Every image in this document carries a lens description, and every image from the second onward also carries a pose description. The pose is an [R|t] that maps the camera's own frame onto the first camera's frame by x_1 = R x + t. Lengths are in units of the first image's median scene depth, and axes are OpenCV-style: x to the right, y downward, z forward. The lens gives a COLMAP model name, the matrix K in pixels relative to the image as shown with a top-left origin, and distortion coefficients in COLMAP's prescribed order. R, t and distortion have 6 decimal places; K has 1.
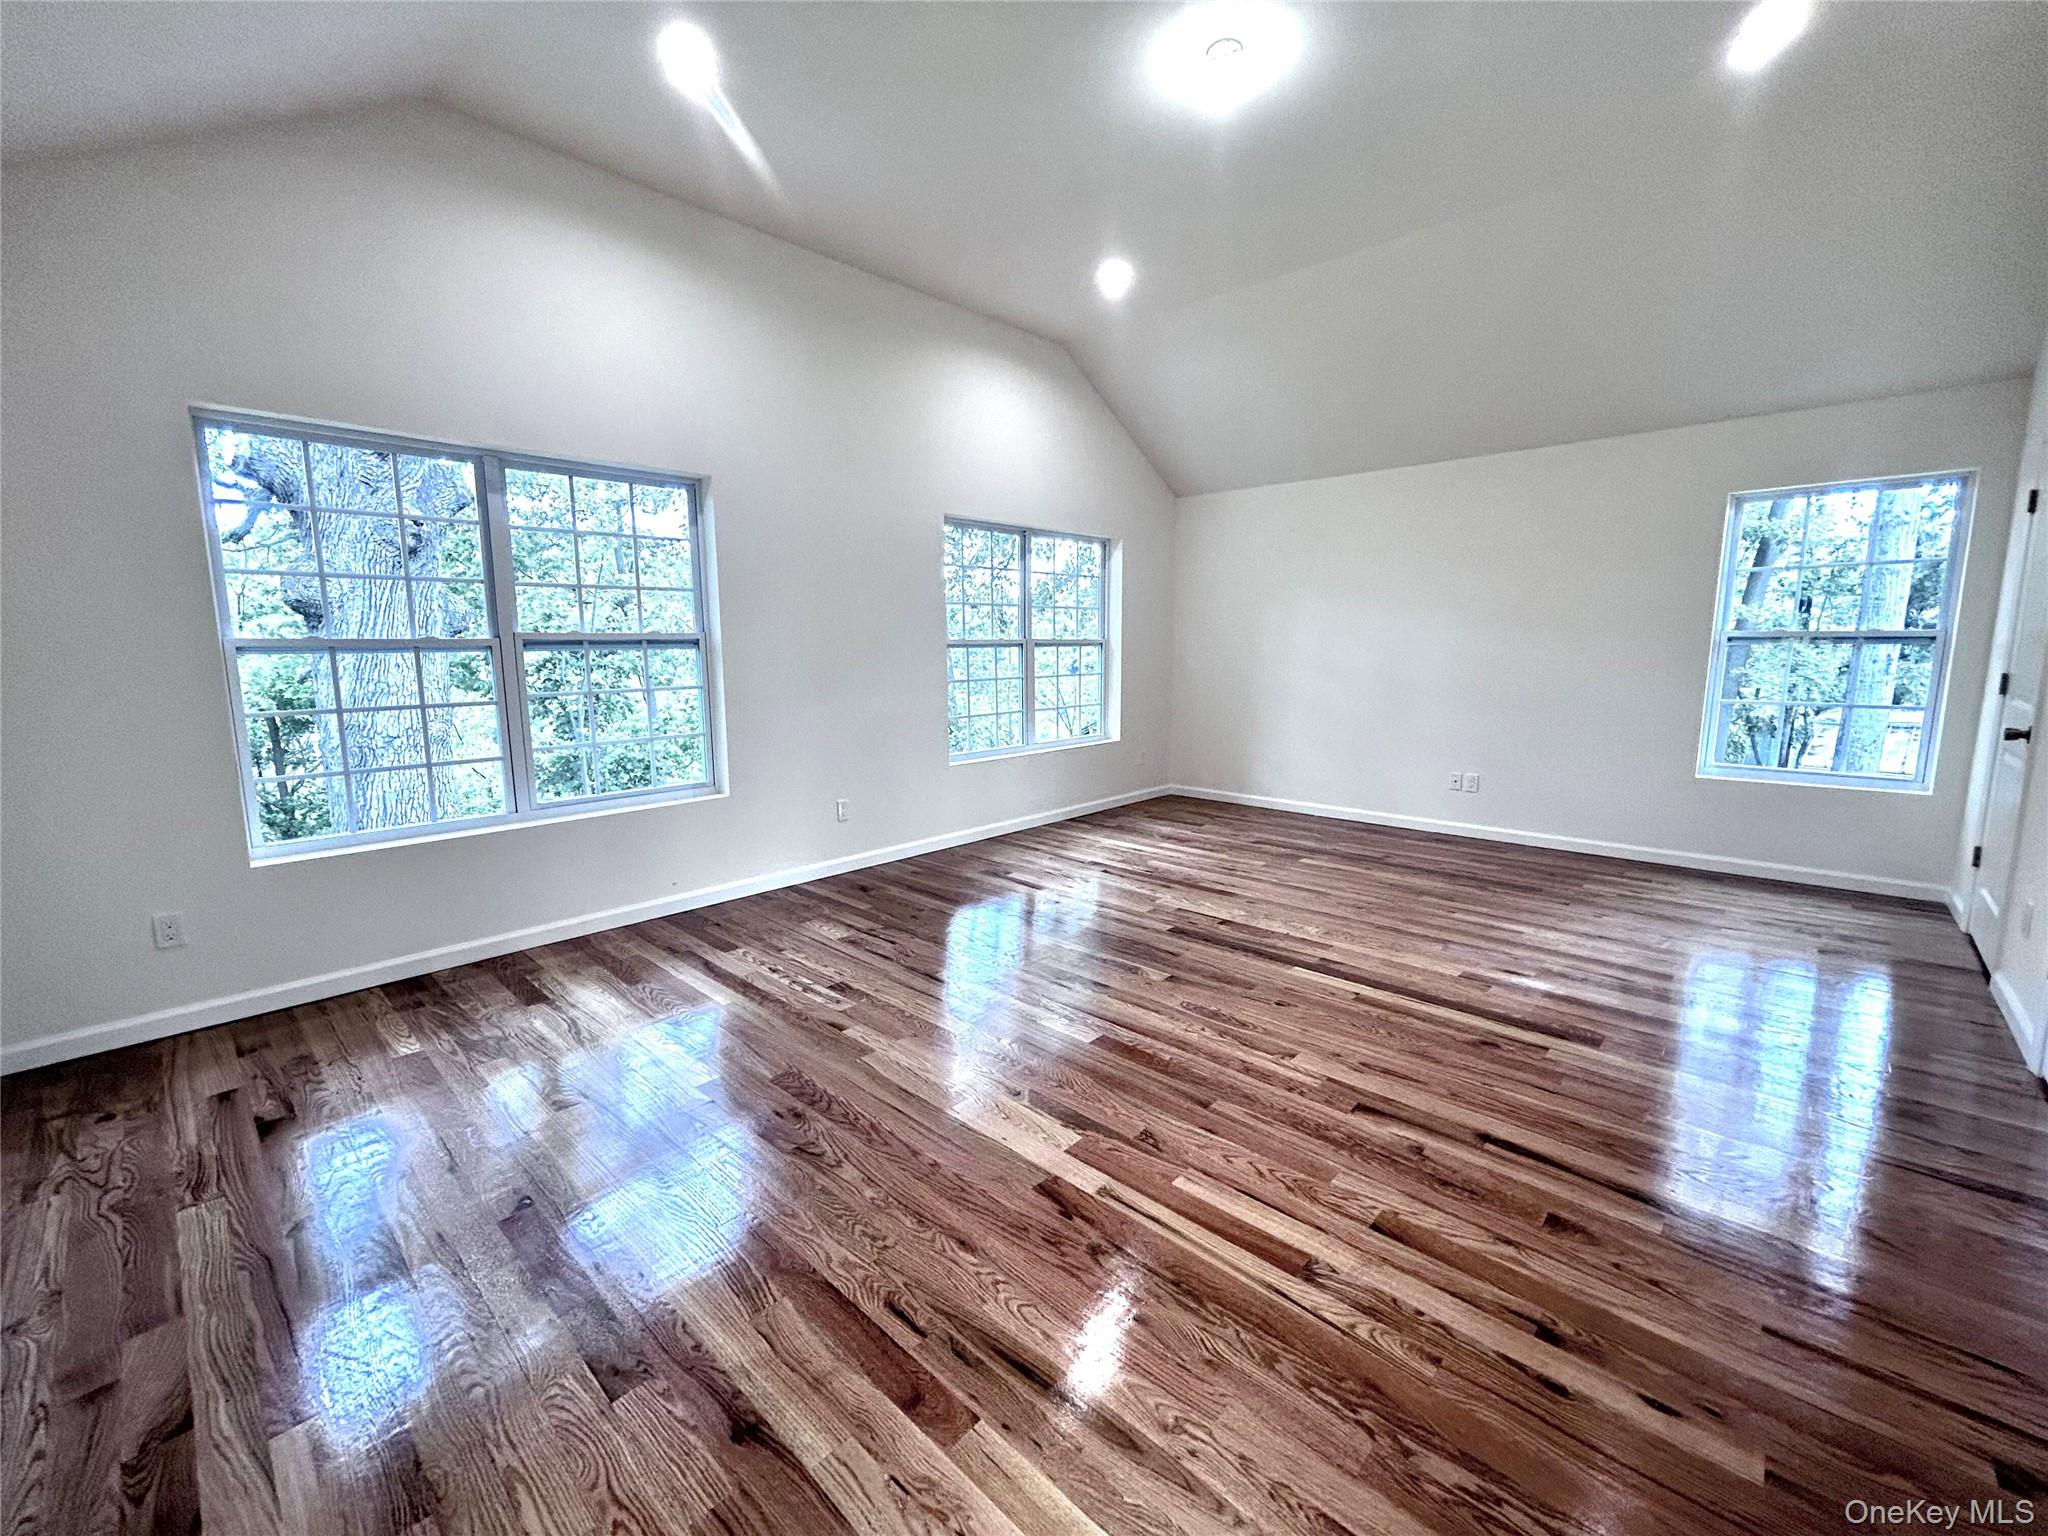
lens RADIAL K [[831.5, 0, 1024.2], [0, 831.5, 763.3], [0, 0, 1]] dist [-0.001041, 0.000688]
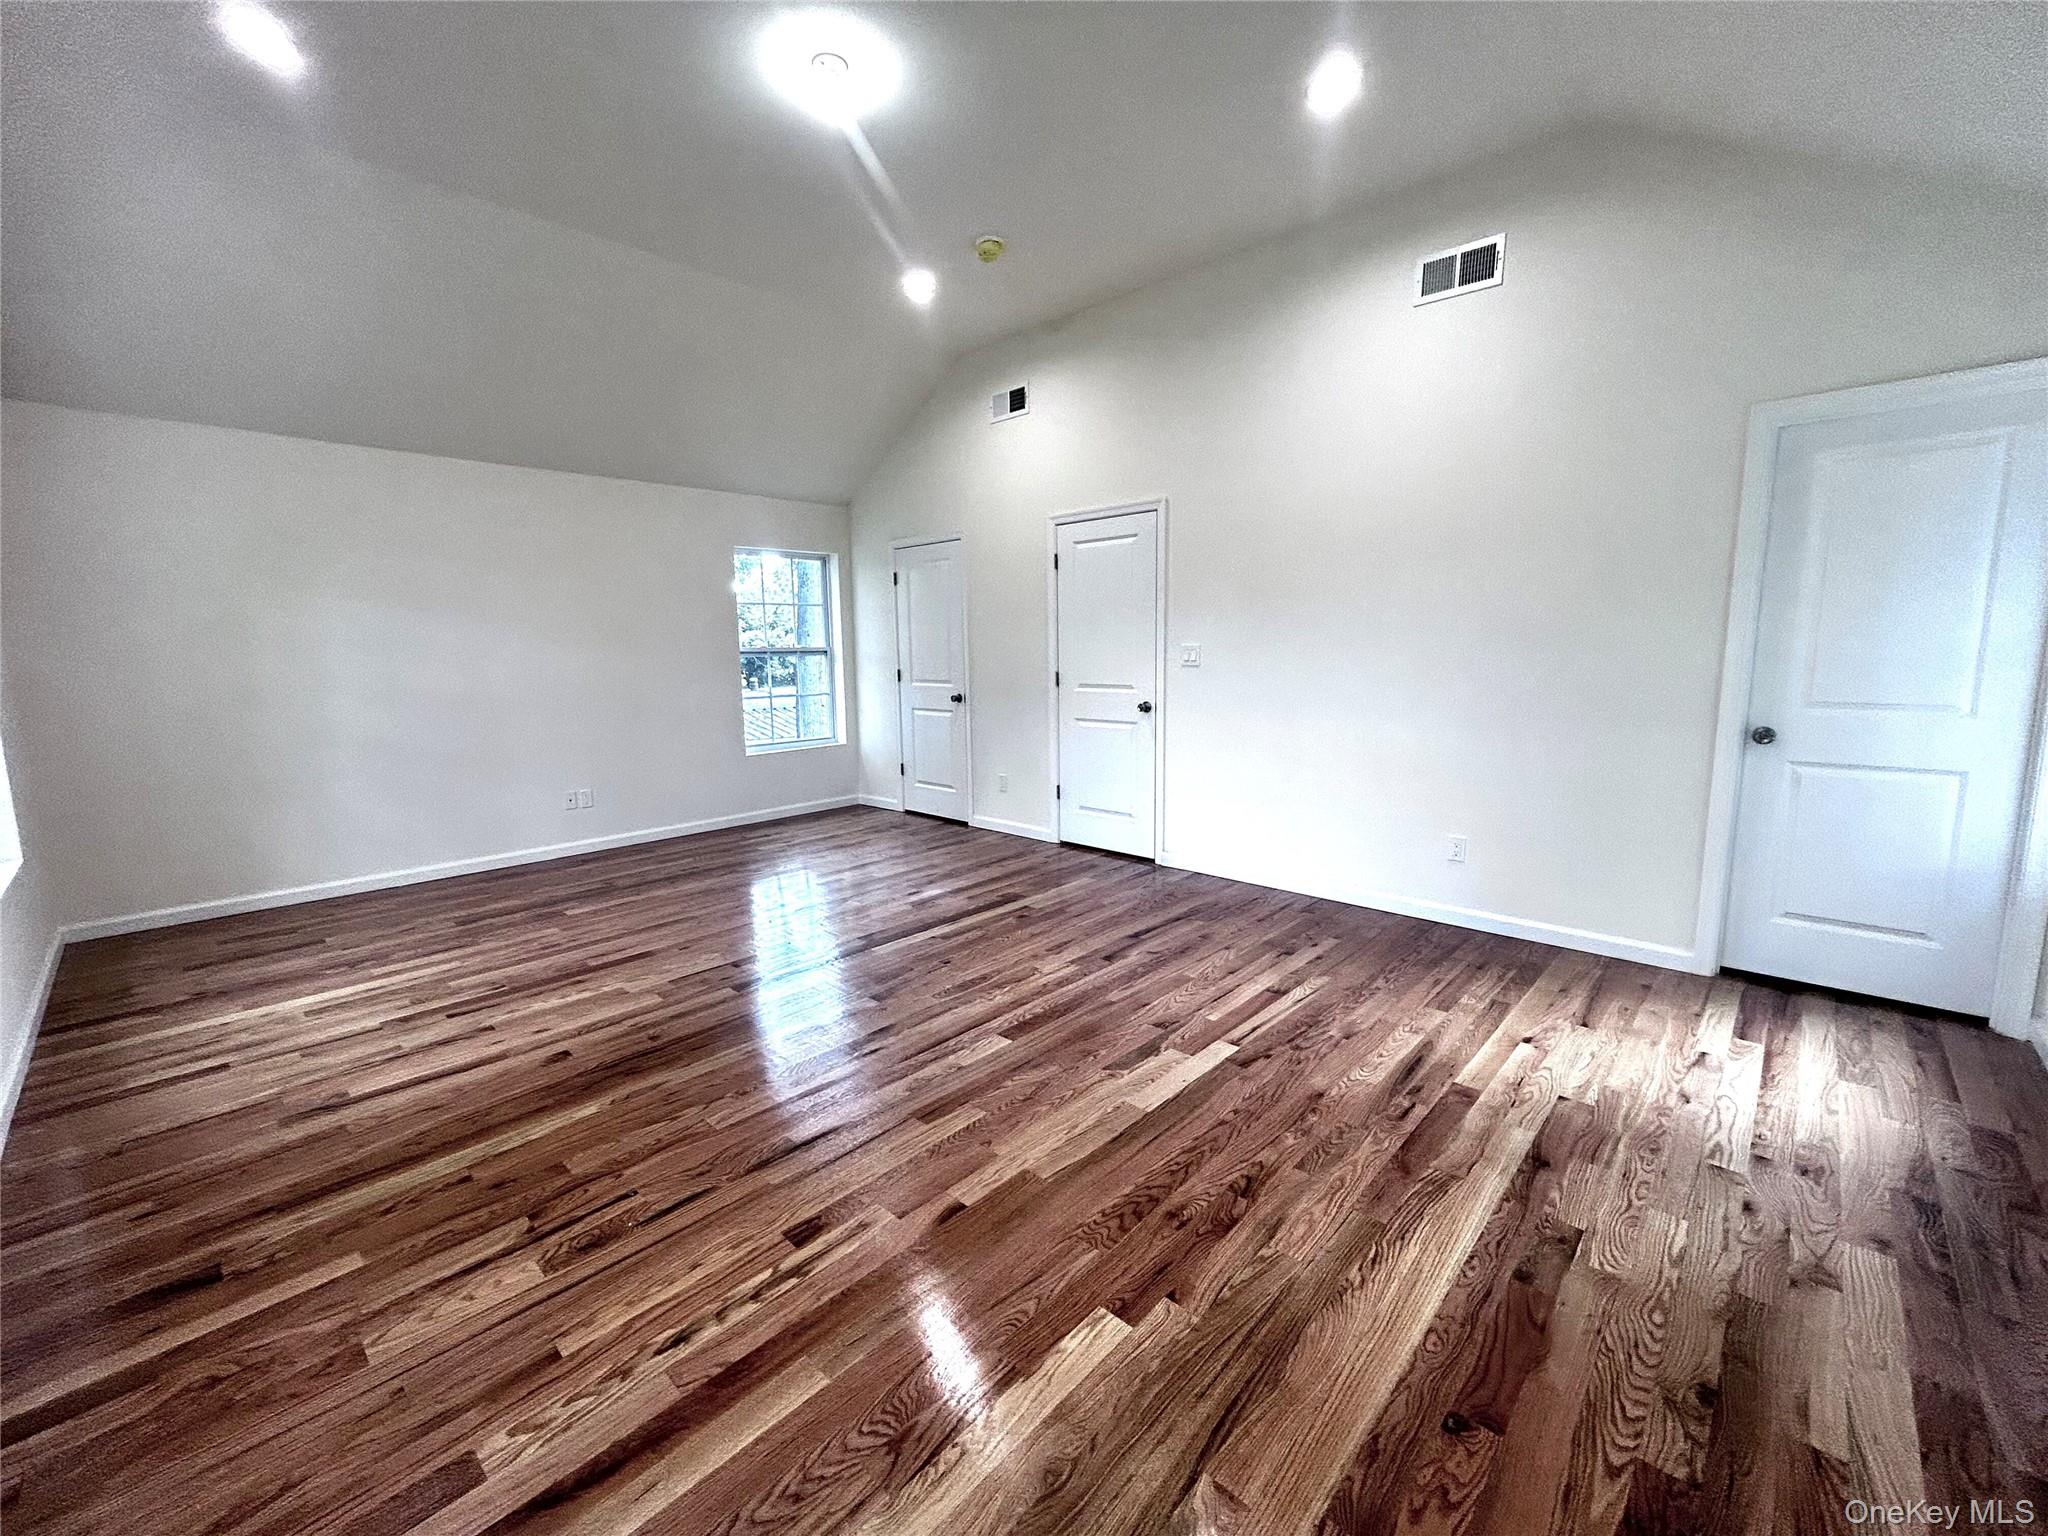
lens RADIAL K [[831.5, 0, 1024.2], [0, 831.5, 763.3], [0, 0, 1]] dist [-0.001041, 0.000688]
pose [[0.008173, -0.134102, 0.990934, -0.768626], [0.159402, 0.978470, 0.131100, -0.112256], [-0.987180, 0.156885, 0.029373, 0.778730]]
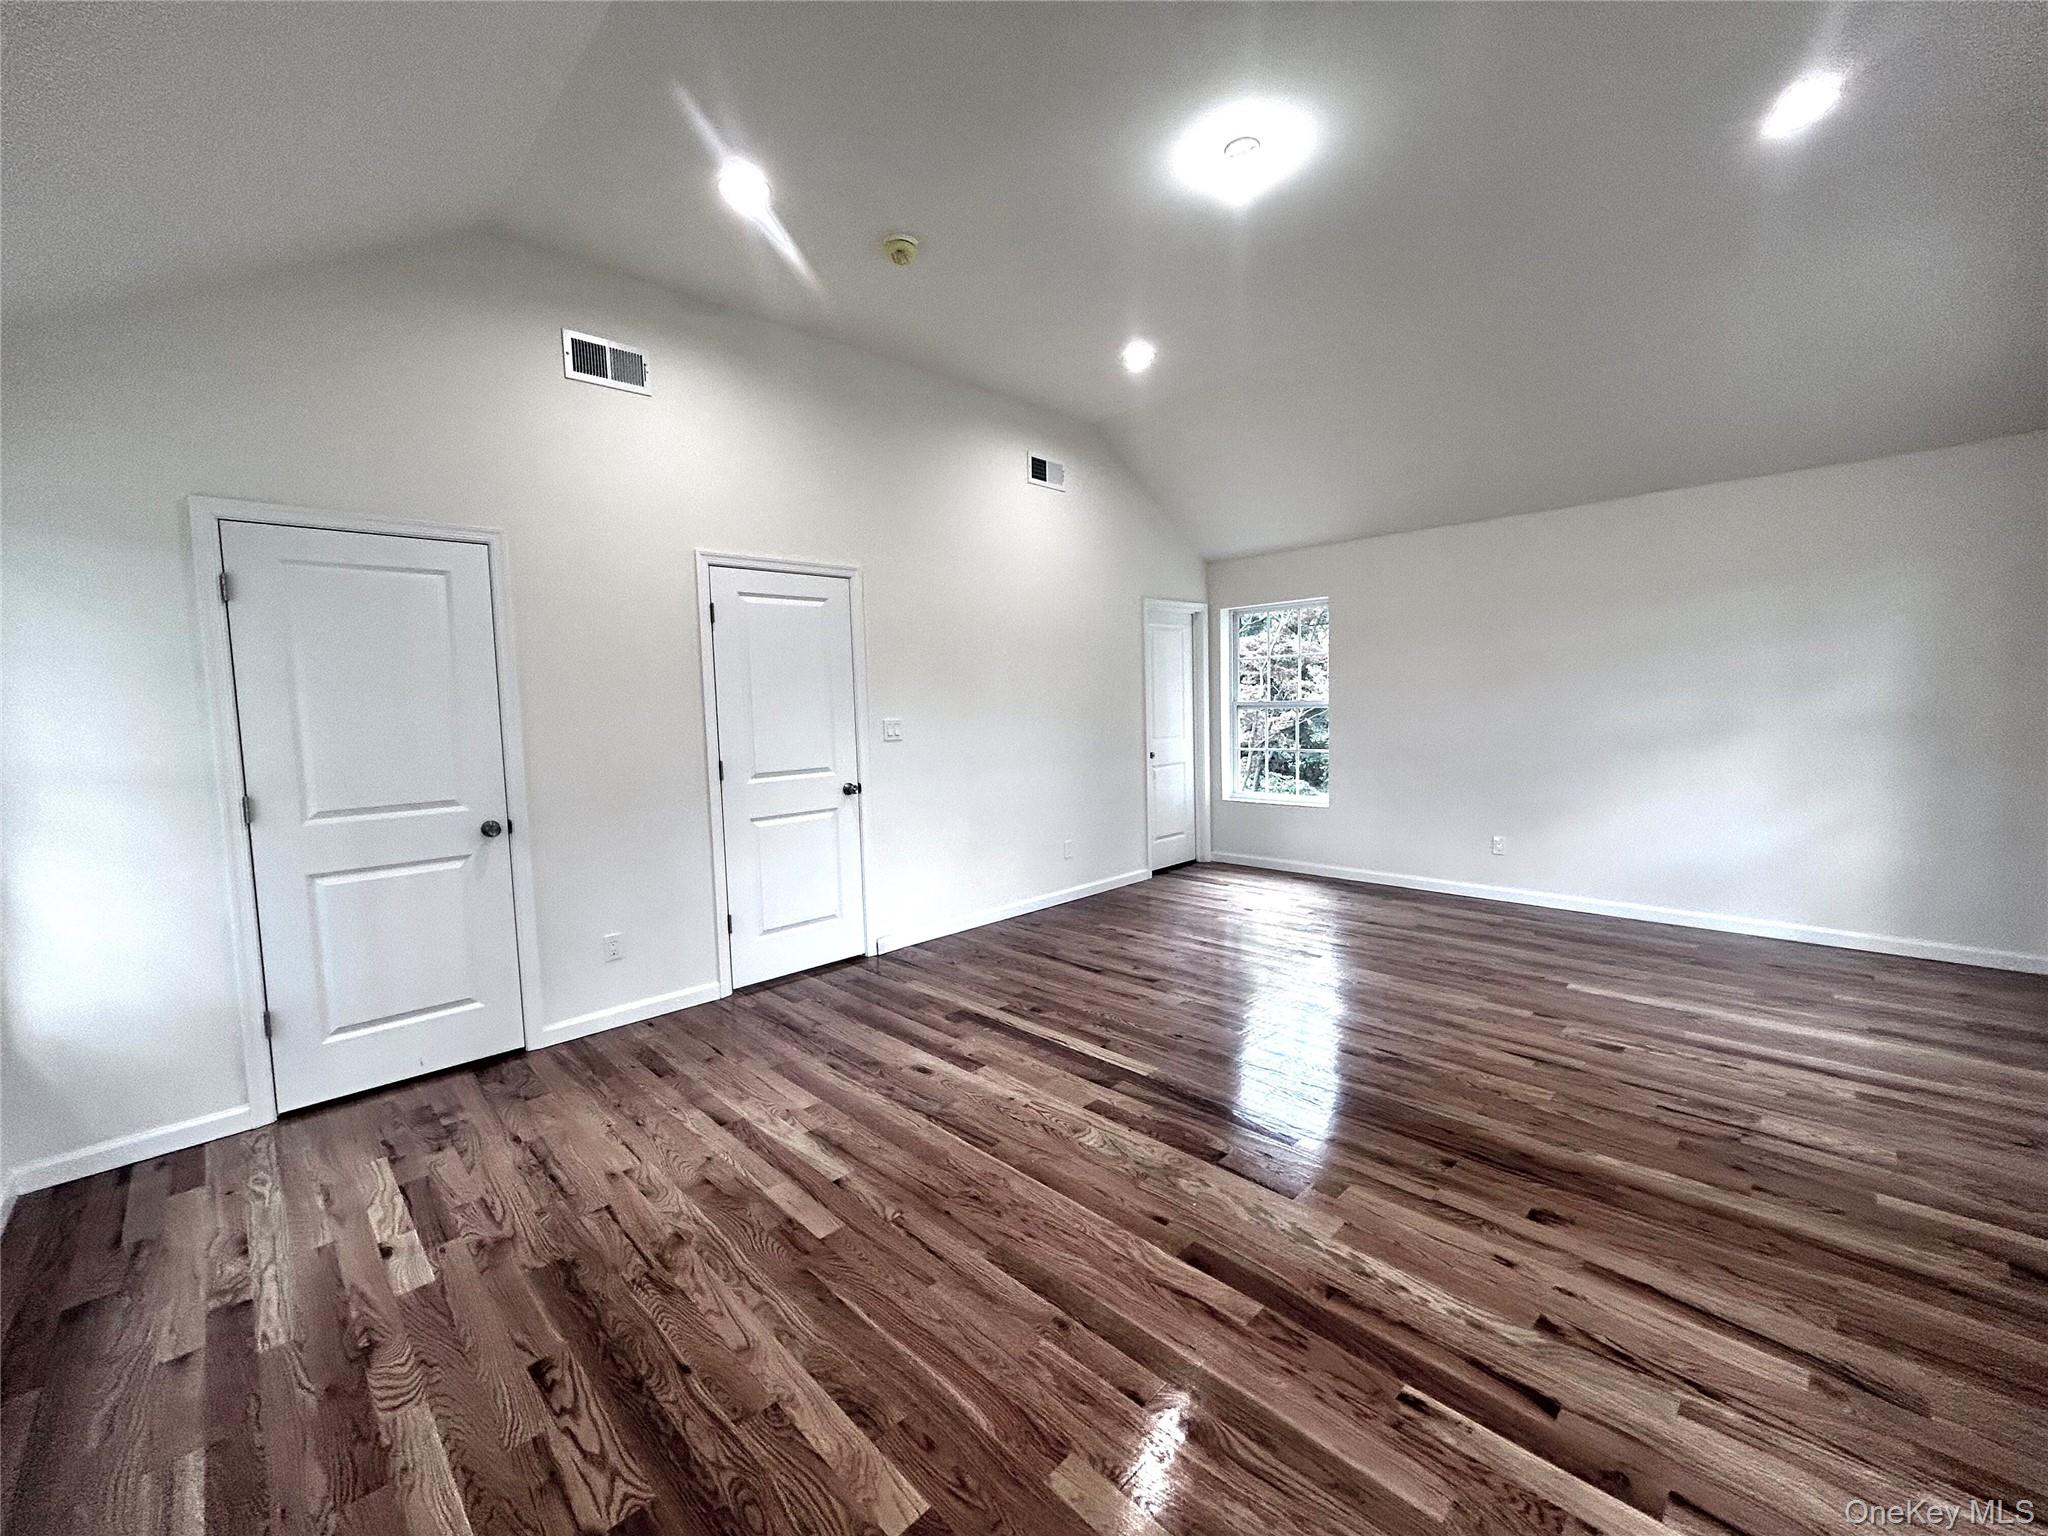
lens RADIAL K [[822.3, 0, 1030.5], [0, 822.3, 764.1], [0, 0, 1]] dist [0.006631, 0.000223]
pose [[-0.998769, 0.029275, 0.040049, 0.433301], [0.037402, 0.974727, 0.220247, -0.314415], [-0.032589, 0.221473, -0.974622, 1.931713]]
